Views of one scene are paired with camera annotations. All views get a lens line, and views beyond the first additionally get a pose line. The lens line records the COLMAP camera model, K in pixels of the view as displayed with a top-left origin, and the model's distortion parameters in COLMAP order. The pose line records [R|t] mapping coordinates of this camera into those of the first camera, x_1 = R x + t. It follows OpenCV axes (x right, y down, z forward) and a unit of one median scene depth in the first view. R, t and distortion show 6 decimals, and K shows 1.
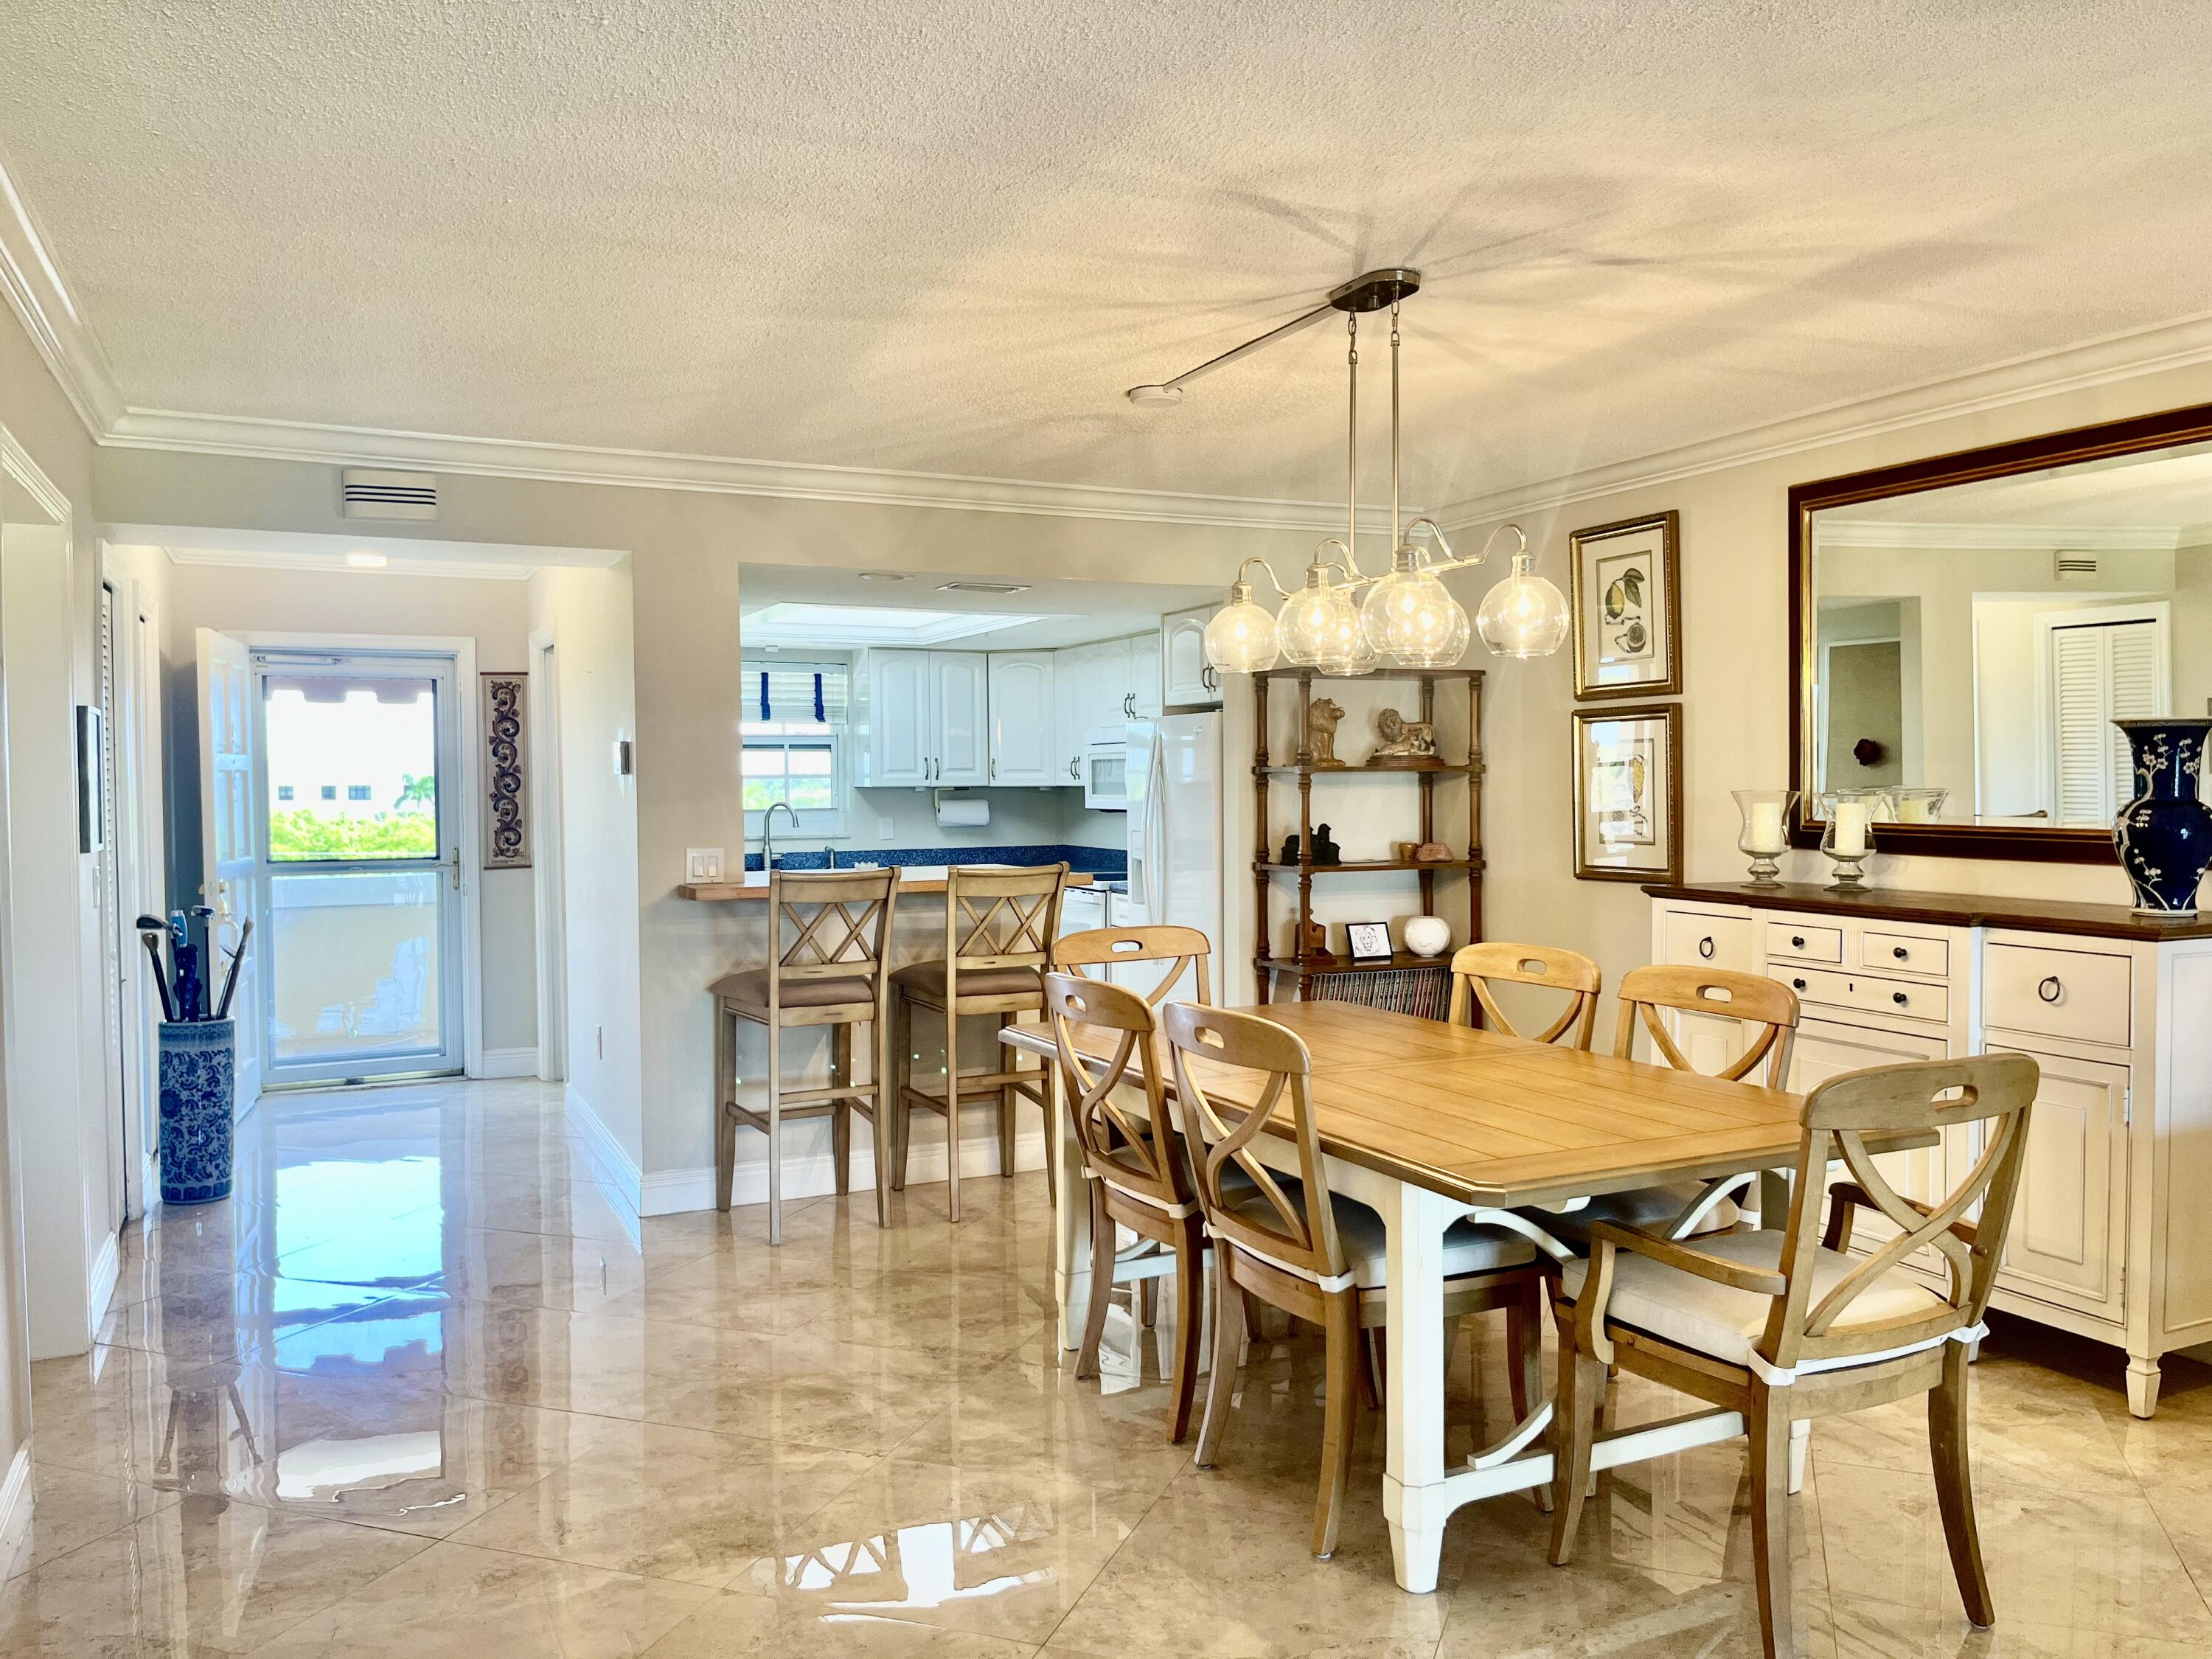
lens RADIAL K [[1696.1, 0, 1113.0], [0, 1696.1, 829.0], [0, 0, 1]] dist [0.091270, -0.136362]
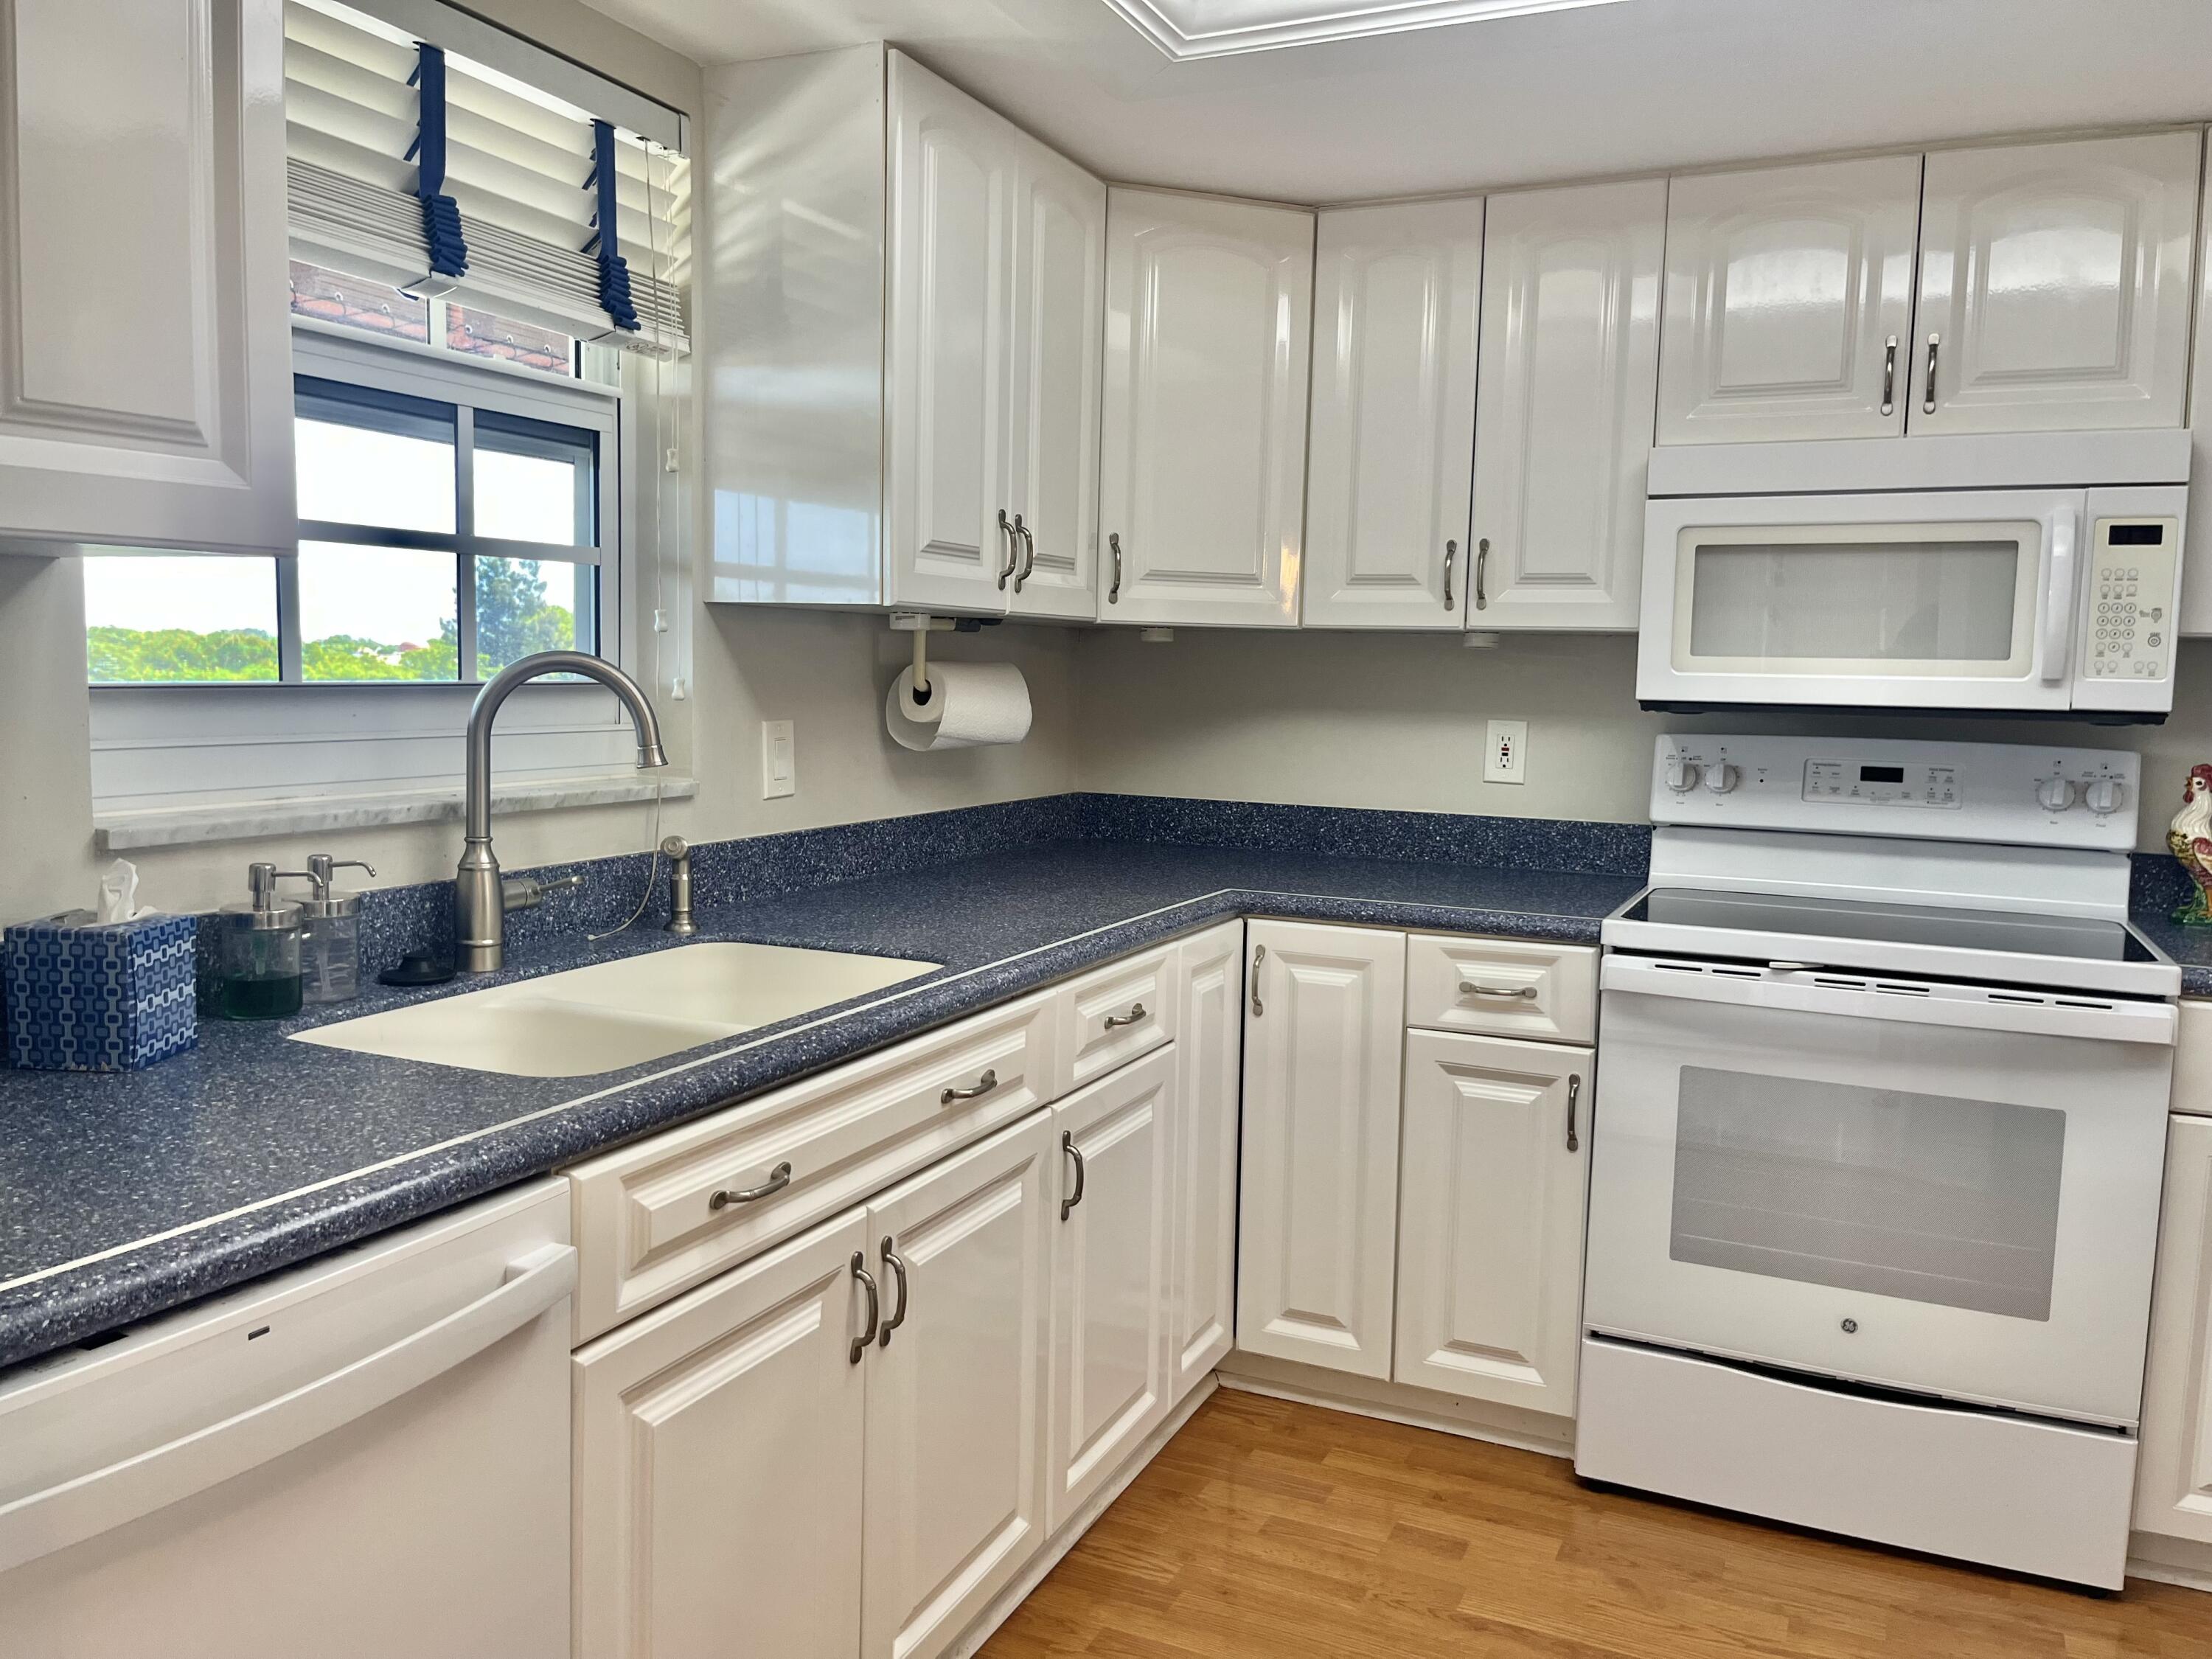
lens RADIAL K [[1696.1, 0, 1113.0], [0, 1696.1, 829.0], [0, 0, 1]] dist [0.091270, -0.136362]
pose [[0.759203, -0.042241, 0.649482, -0.517511], [-0.009822, 0.997035, 0.076326, -0.020234], [-0.650780, -0.064326, 0.756536, 1.408521]]
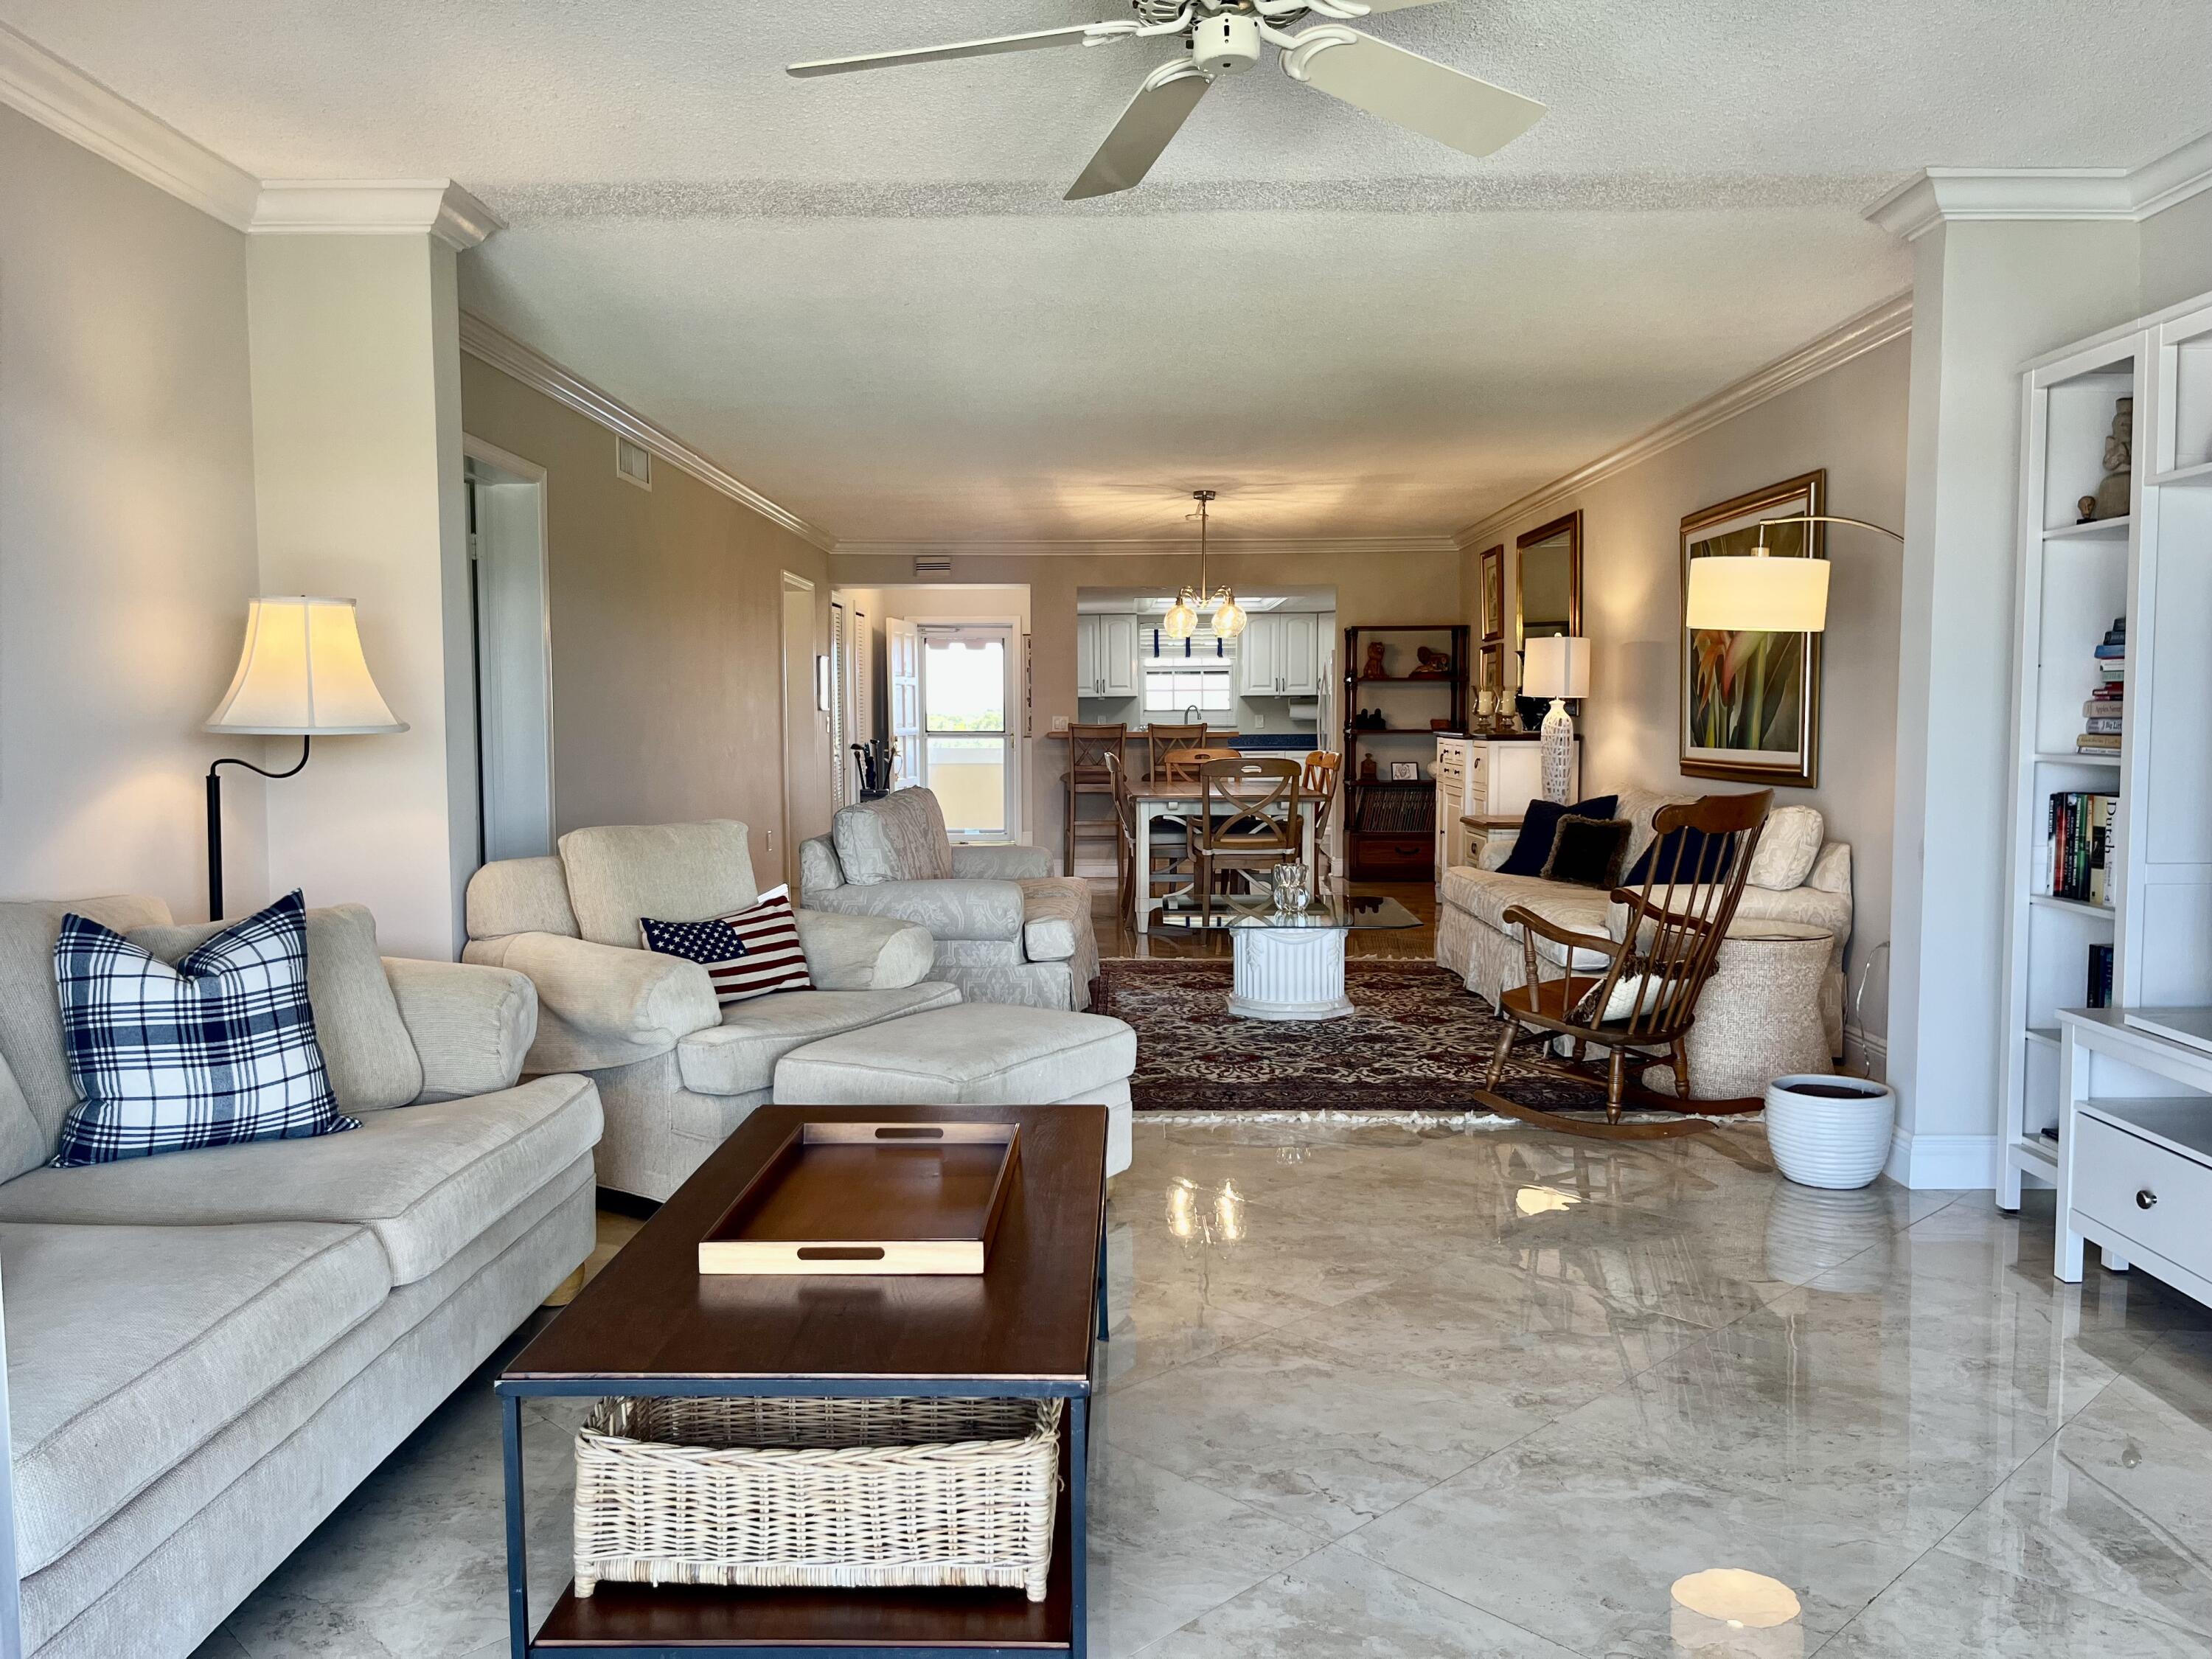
lens RADIAL K [[1696.1, 0, 1113.0], [0, 1696.1, 829.0], [0, 0, 1]] dist [0.091270, -0.136362]
pose [[0.901720, 0.032942, -0.431063, 0.850455], [-0.016673, 0.999001, 0.041465, 0.072049], [0.431998, -0.030202, 0.901368, -1.052056]]
